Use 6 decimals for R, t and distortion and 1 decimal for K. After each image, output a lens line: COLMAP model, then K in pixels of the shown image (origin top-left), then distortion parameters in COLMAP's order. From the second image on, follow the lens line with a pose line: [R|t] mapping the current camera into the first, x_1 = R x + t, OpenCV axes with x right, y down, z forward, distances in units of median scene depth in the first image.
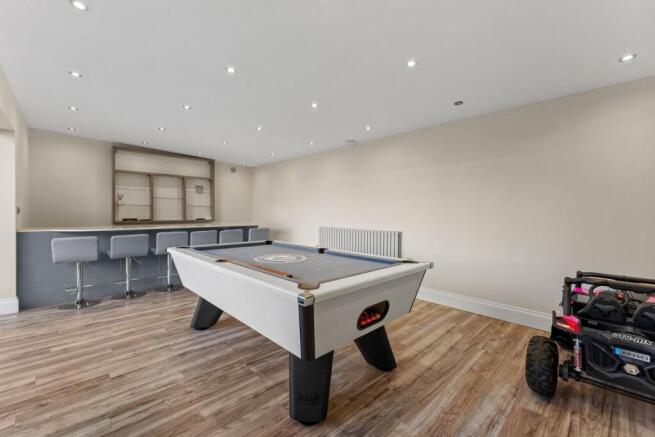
lens RADIAL K [[265.6, 0, 325.5], [0, 265.6, 212.1], [0, 0, 1]] dist [0.000166, 0.000023]
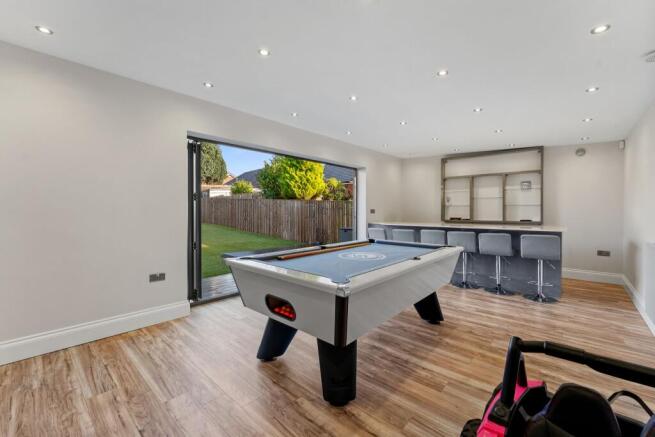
lens RADIAL K [[276.4, 0, 327.5], [0, 276.4, 218.5], [0, 0, 1]] dist [0.000334, 0.000189]
pose [[0.076201, 0.023478, -0.996816, 0.387272], [-0.001704, 0.999724, 0.023416, 0.000229], [0.997091, -0.000086, 0.076220, 0.329742]]
